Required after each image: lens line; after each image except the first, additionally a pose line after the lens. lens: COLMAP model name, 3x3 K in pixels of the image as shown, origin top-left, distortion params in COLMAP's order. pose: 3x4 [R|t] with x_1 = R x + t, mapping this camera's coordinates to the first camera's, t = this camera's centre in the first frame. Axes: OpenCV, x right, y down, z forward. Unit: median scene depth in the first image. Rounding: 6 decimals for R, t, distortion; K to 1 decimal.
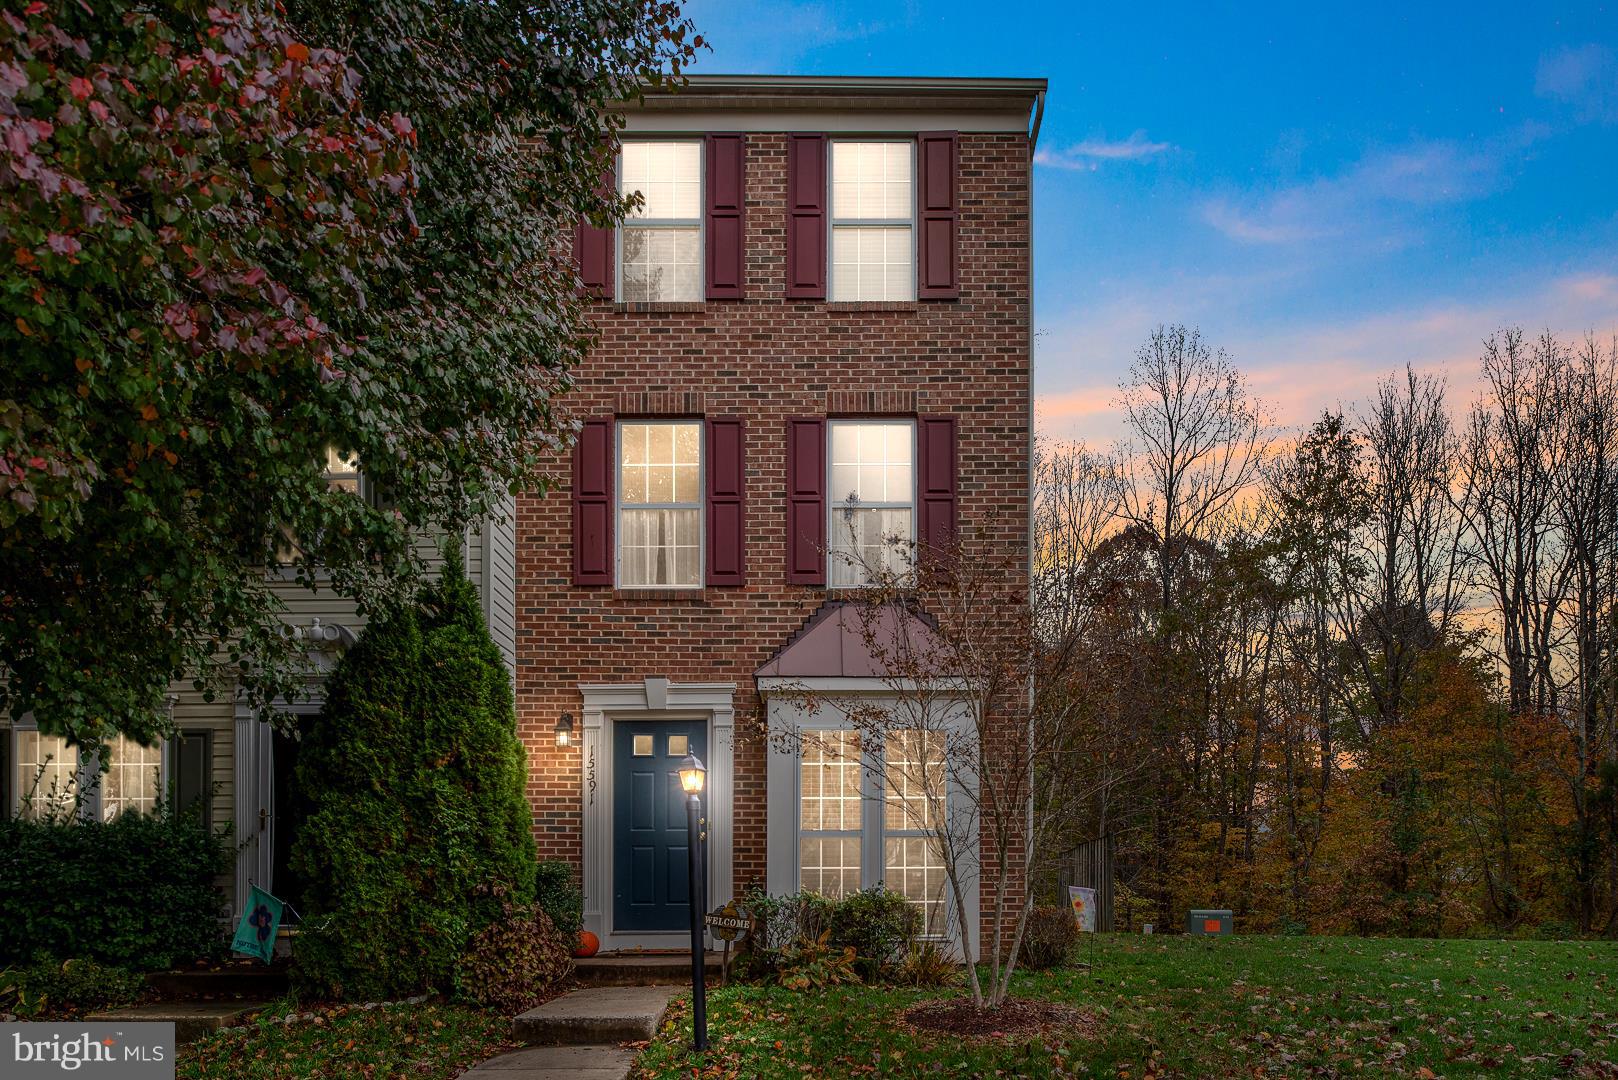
lens RADIAL K [[1208.6, 0, 811.4], [0, 1208.6, 528.3], [0, 0, 1]] dist [0.014791, -0.002174]
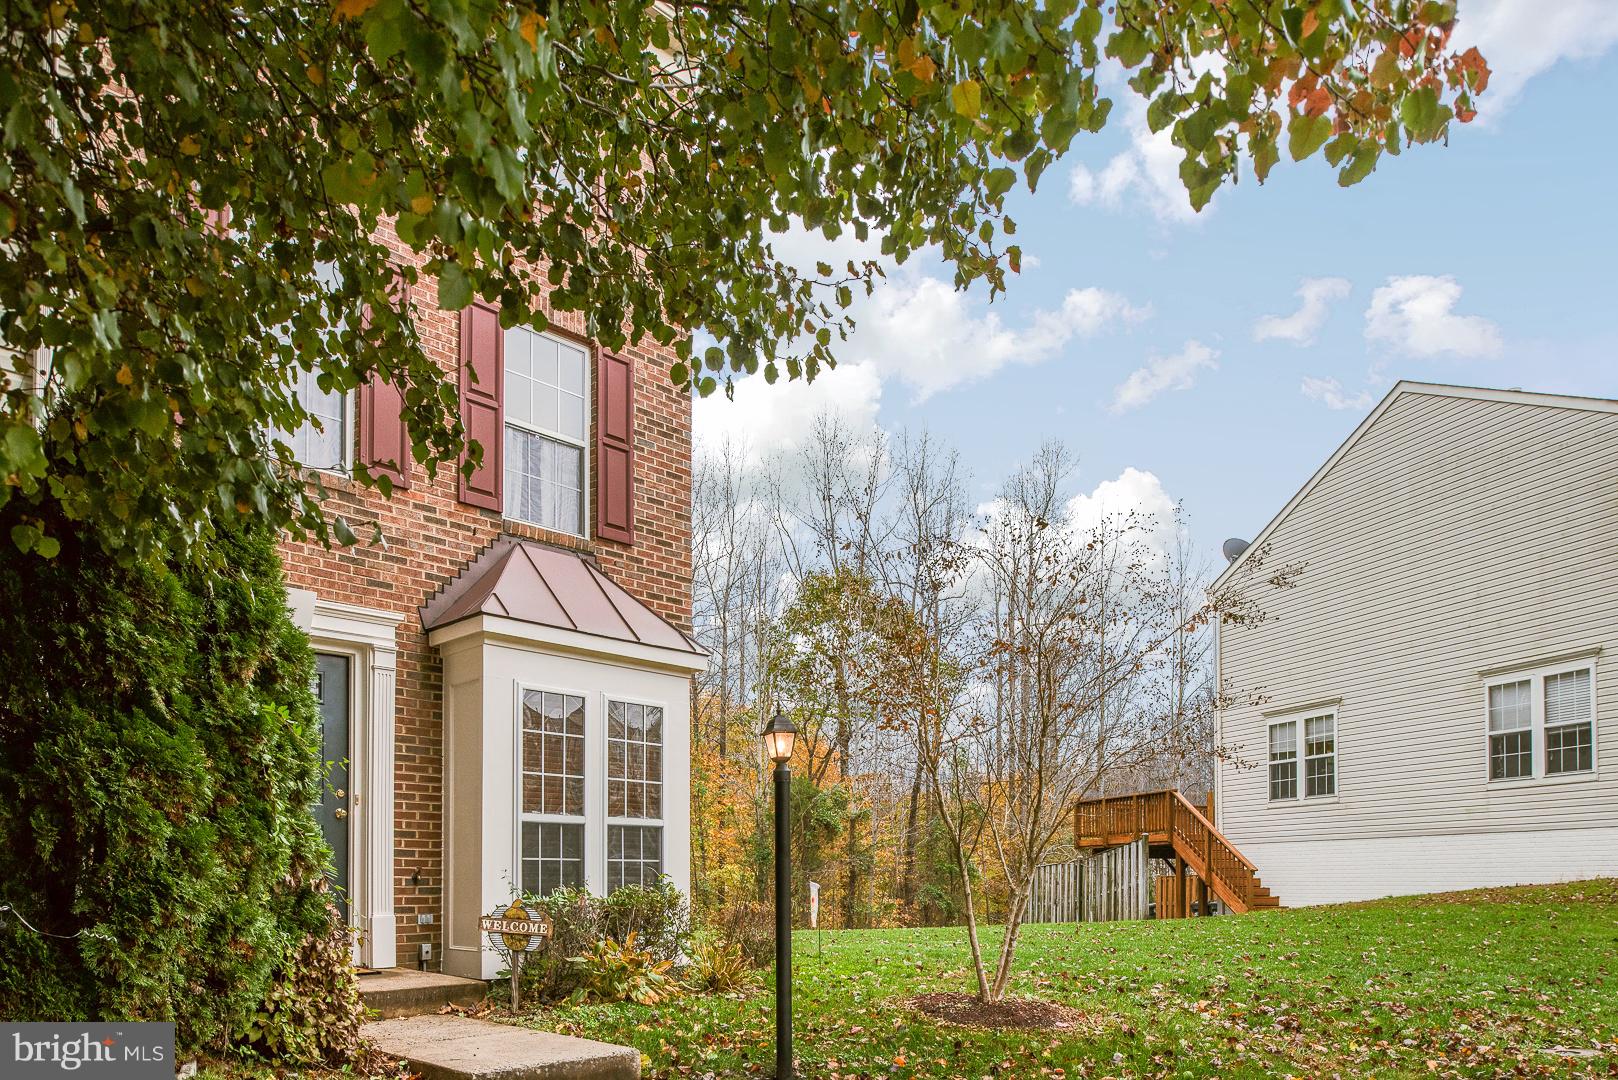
lens RADIAL K [[1208.6, 0, 810.2], [0, 1208.6, 554.7], [0, 0, 1]] dist [0.014791, -0.002174]
pose [[0.634882, 0.202404, 0.745626, -0.473744], [-0.214858, 0.973260, -0.081250, 0.099110], [-0.742133, -0.108620, 0.661393, 0.317712]]
